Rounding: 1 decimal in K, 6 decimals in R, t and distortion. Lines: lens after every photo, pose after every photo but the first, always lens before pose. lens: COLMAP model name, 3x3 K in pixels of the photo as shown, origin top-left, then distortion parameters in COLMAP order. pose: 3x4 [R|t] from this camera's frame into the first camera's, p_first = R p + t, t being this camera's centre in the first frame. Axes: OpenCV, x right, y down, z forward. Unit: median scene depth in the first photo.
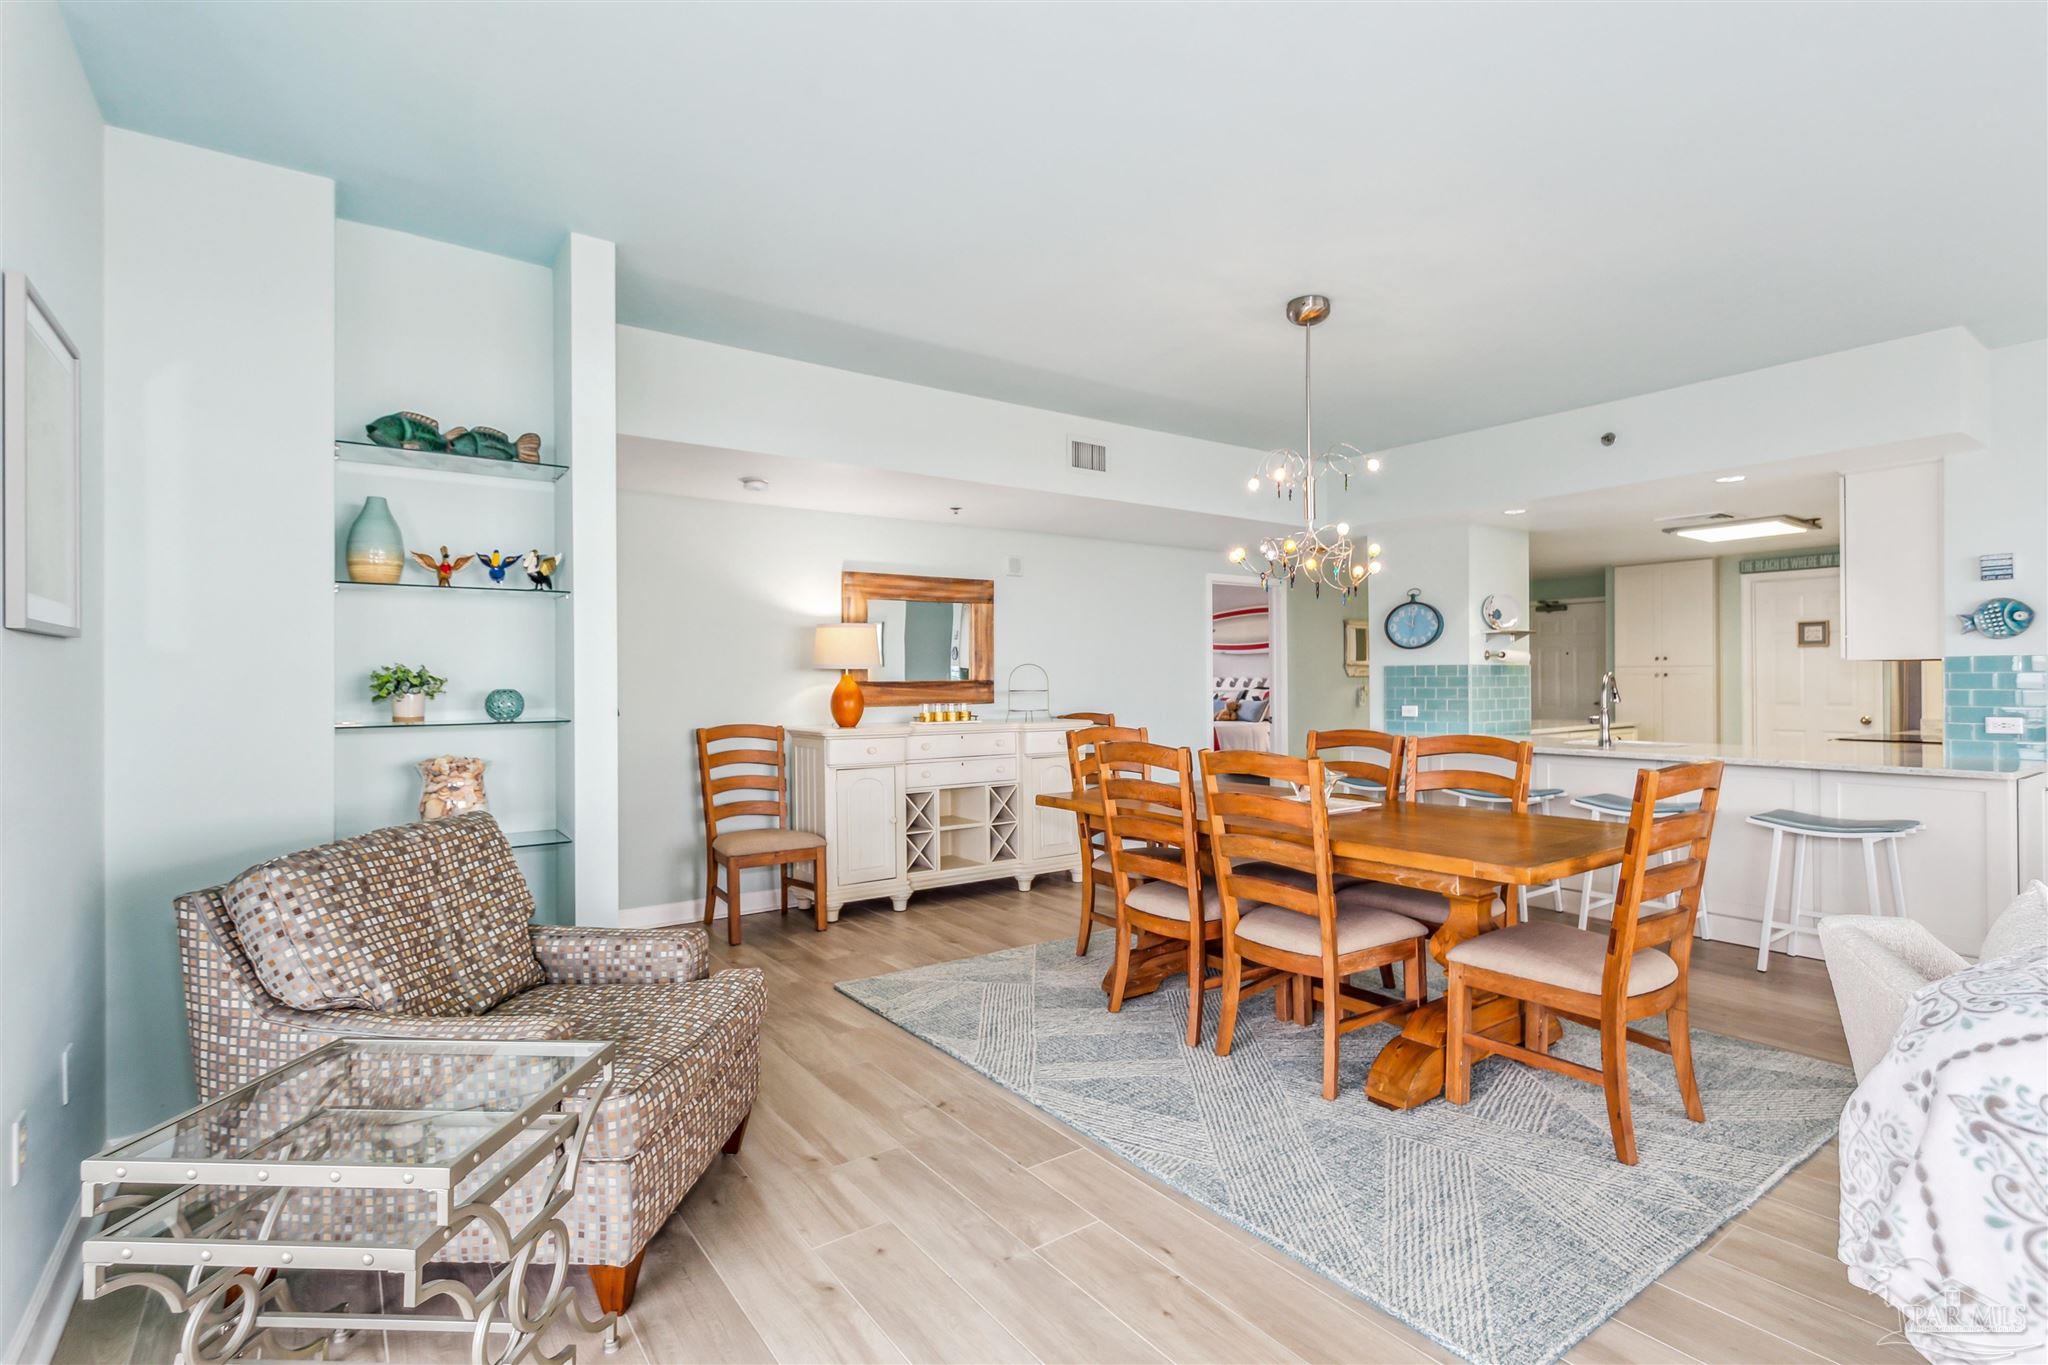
lens RADIAL K [[976.9, 0, 1020.3], [0, 976.9, 677.4], [0, 0, 1]] dist [0.006483, 0.001689]
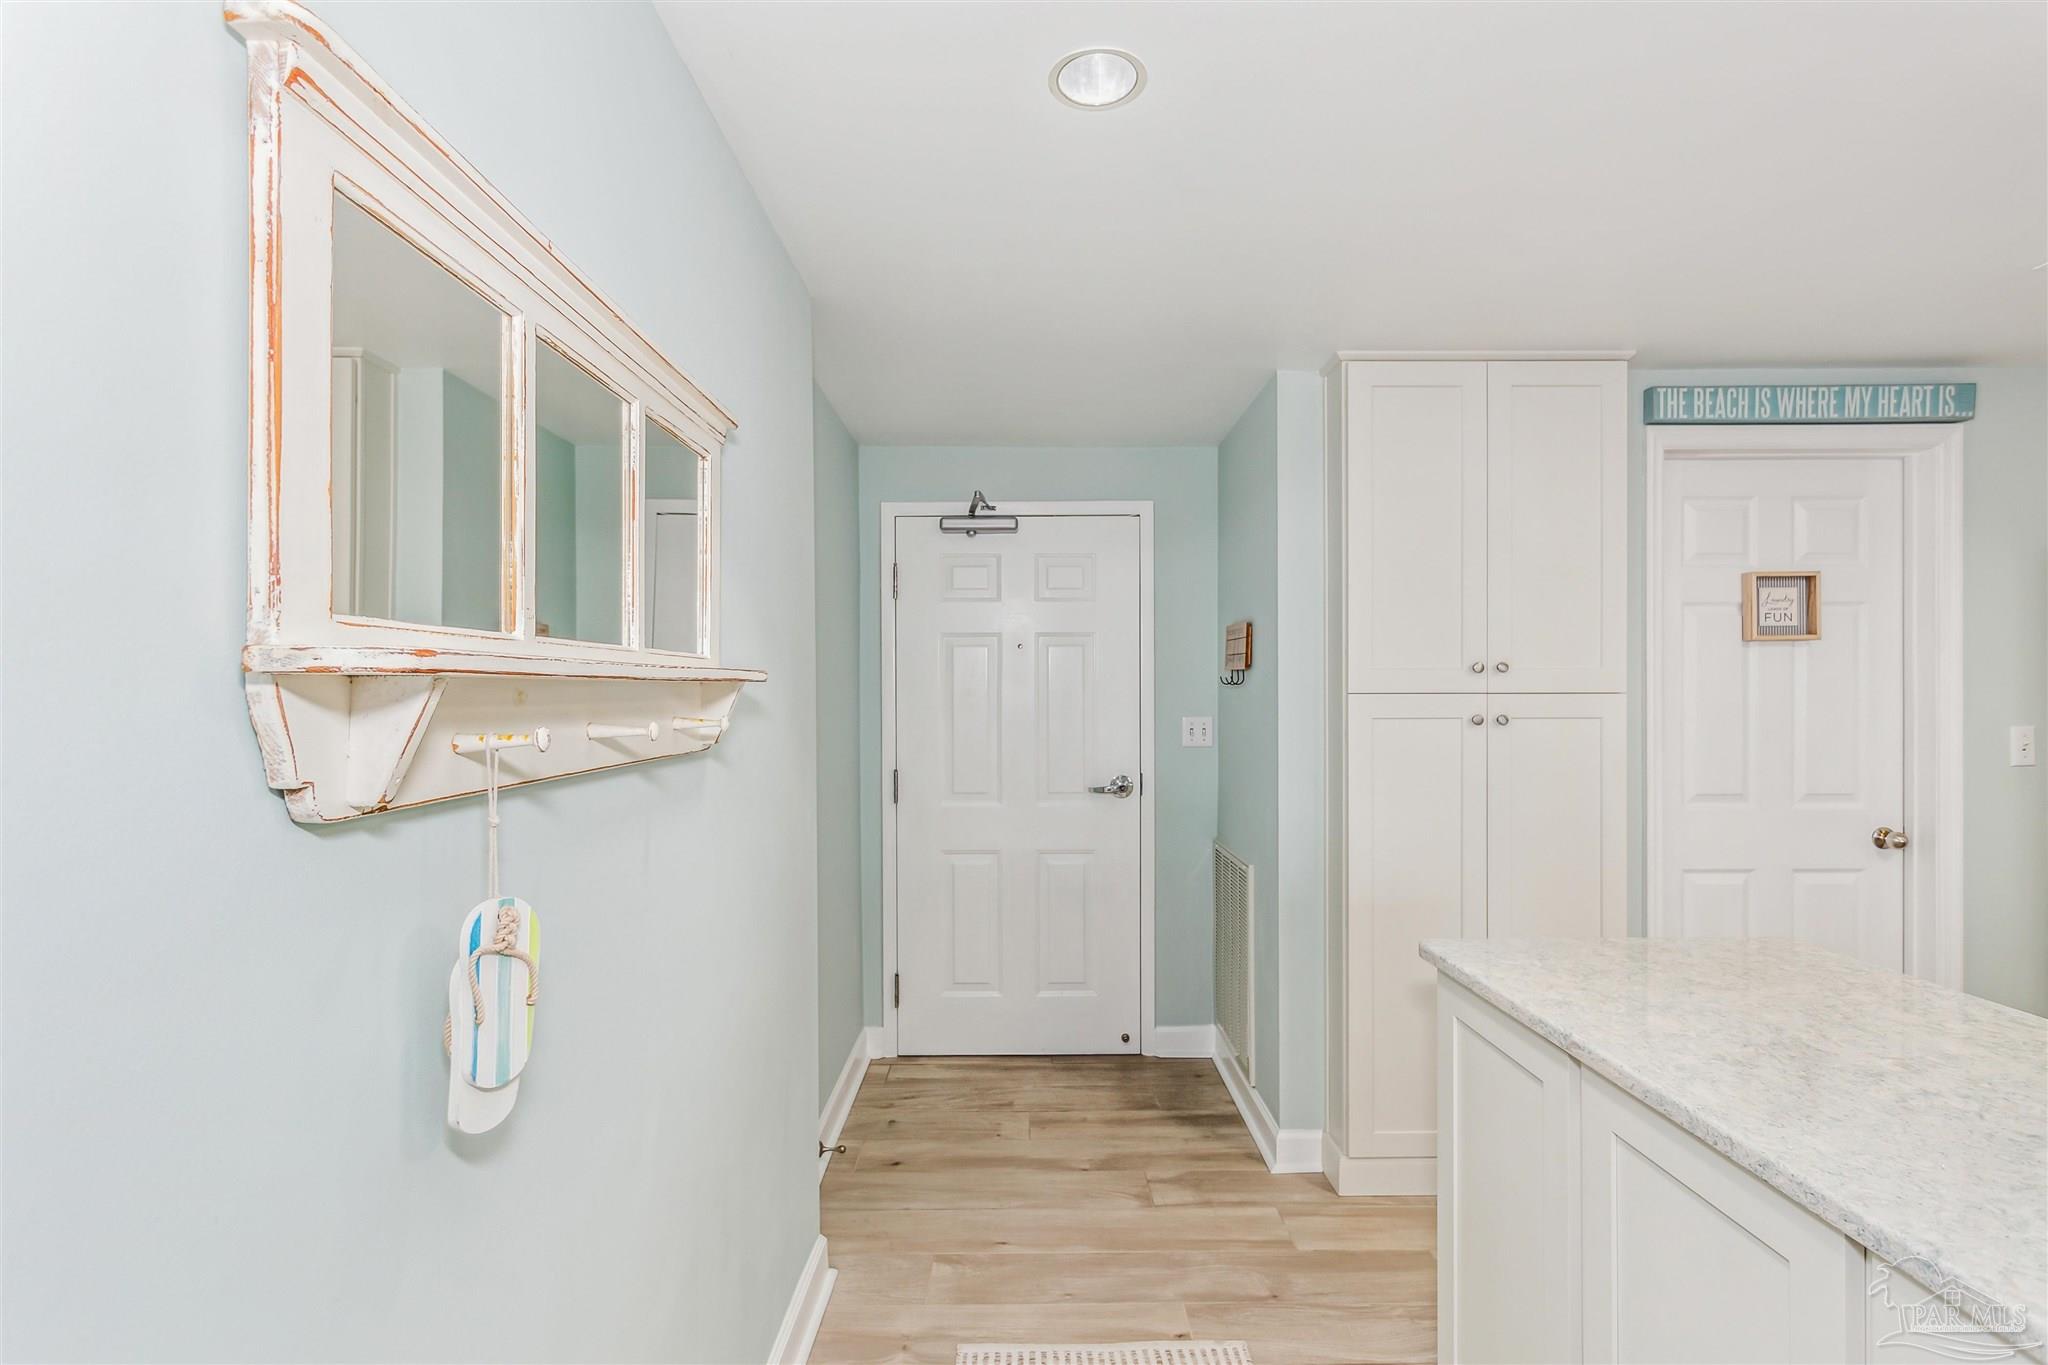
lens RADIAL K [[976.9, 0, 1017.4], [0, 976.9, 683.2], [0, 0, 1]] dist [0.006483, 0.001689]
pose [[0.594081, 0.003912, 0.804396, 0.461982], [0.000689, 0.999985, -0.005372, -0.019143], [-0.804405, 0.003746, 0.594070, 1.373656]]
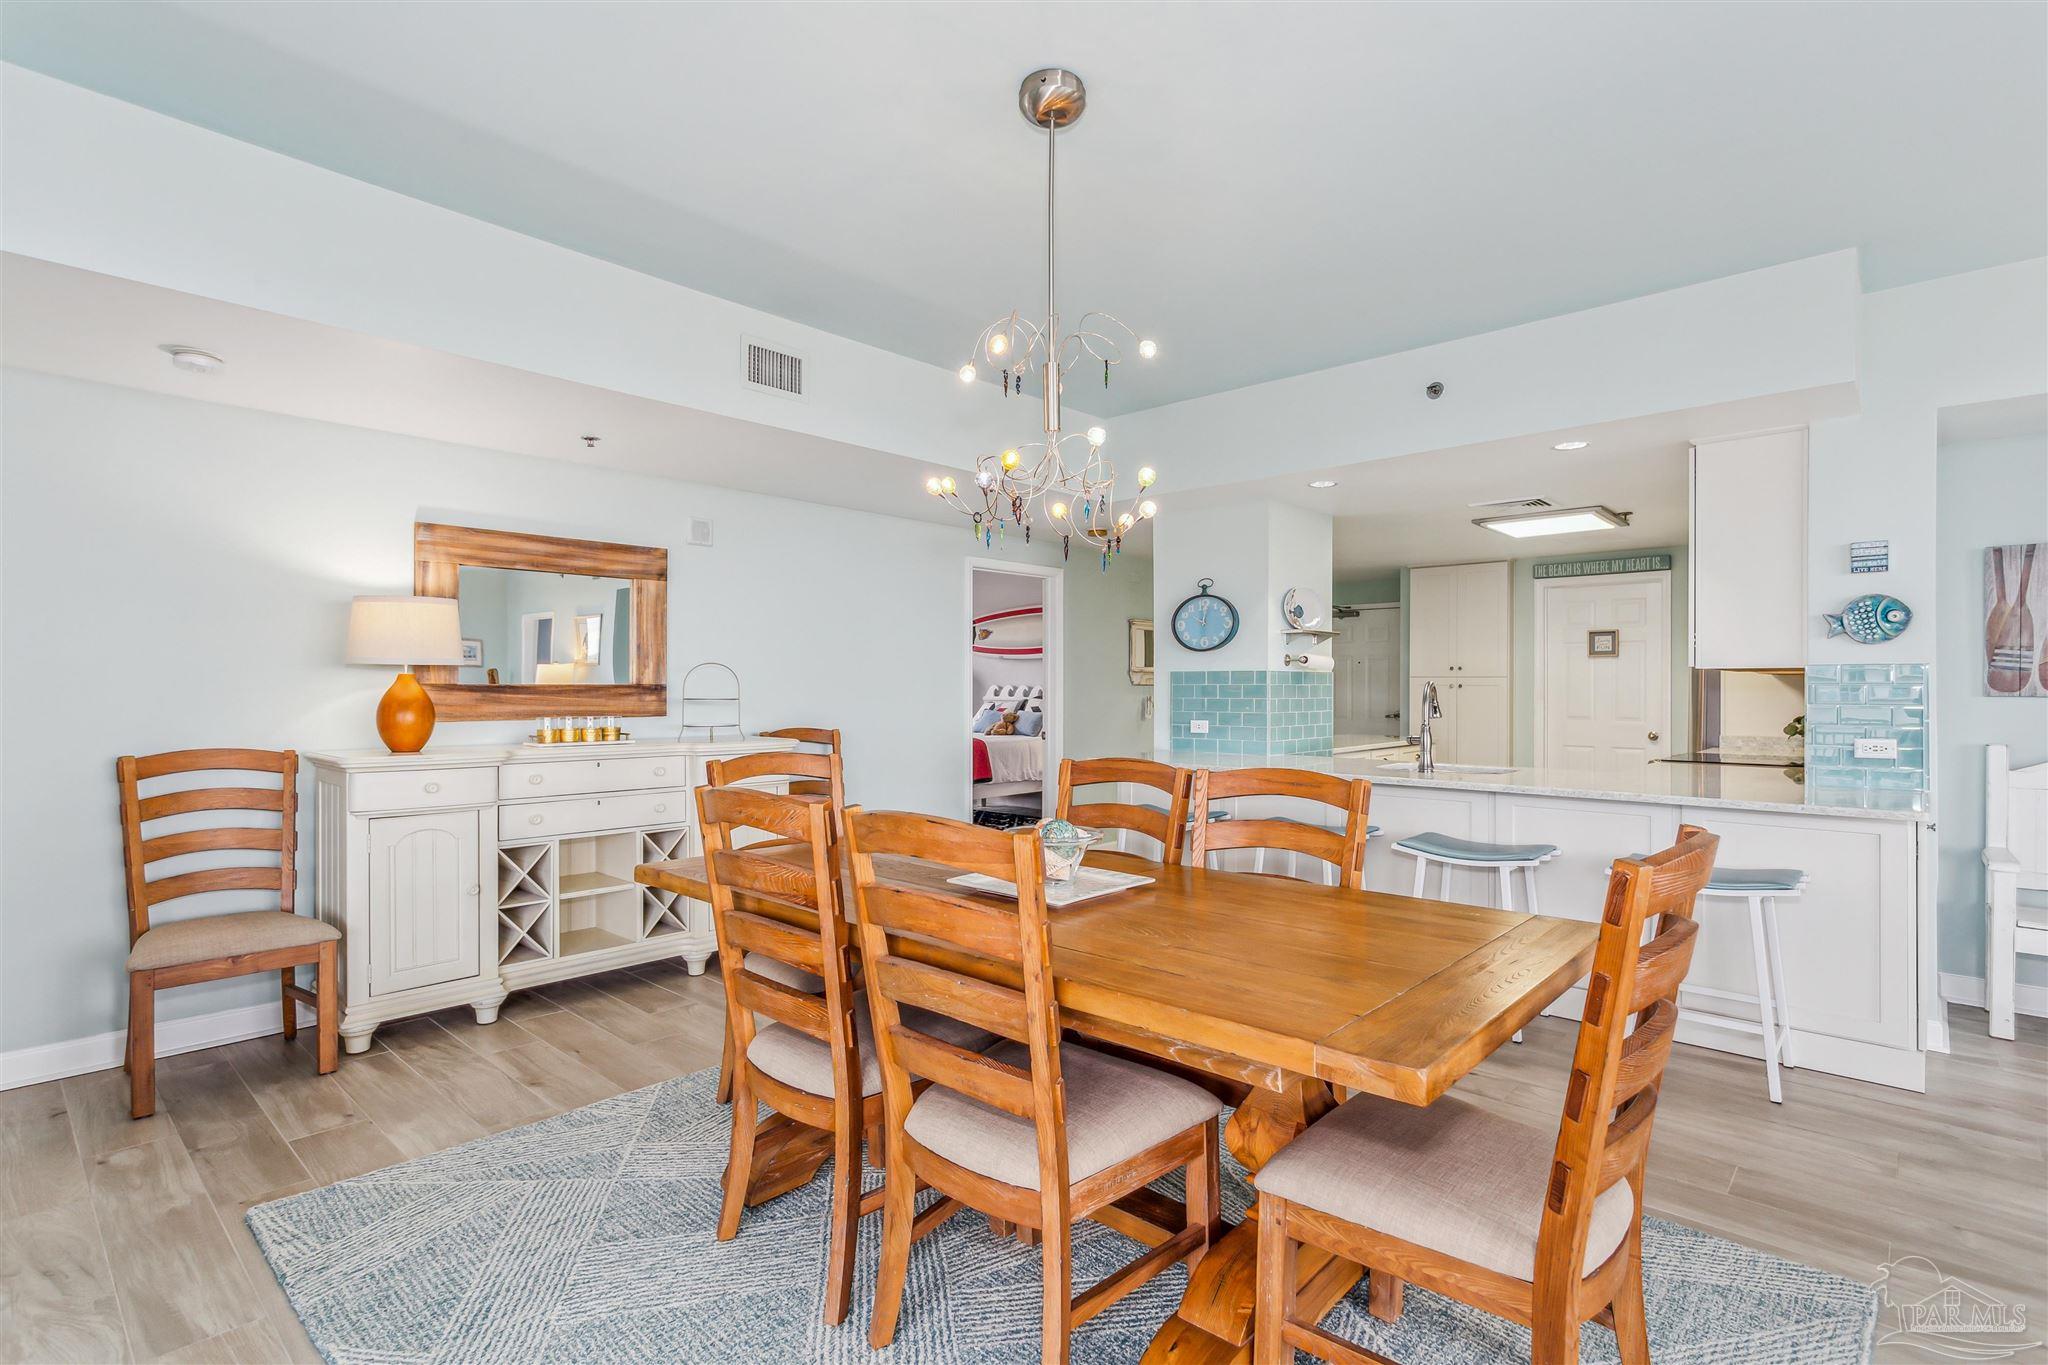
lens RADIAL K [[976.9, 0, 1024.6], [0, 976.9, 685.1], [0, 0, 1]] dist [0.006483, 0.001689]
pose [[0.979891, 0.009114, 0.199327, 0.103713], [-0.008852, 0.999958, -0.002206, 0.002844], [-0.199338, 0.000398, 0.979931, 0.257551]]
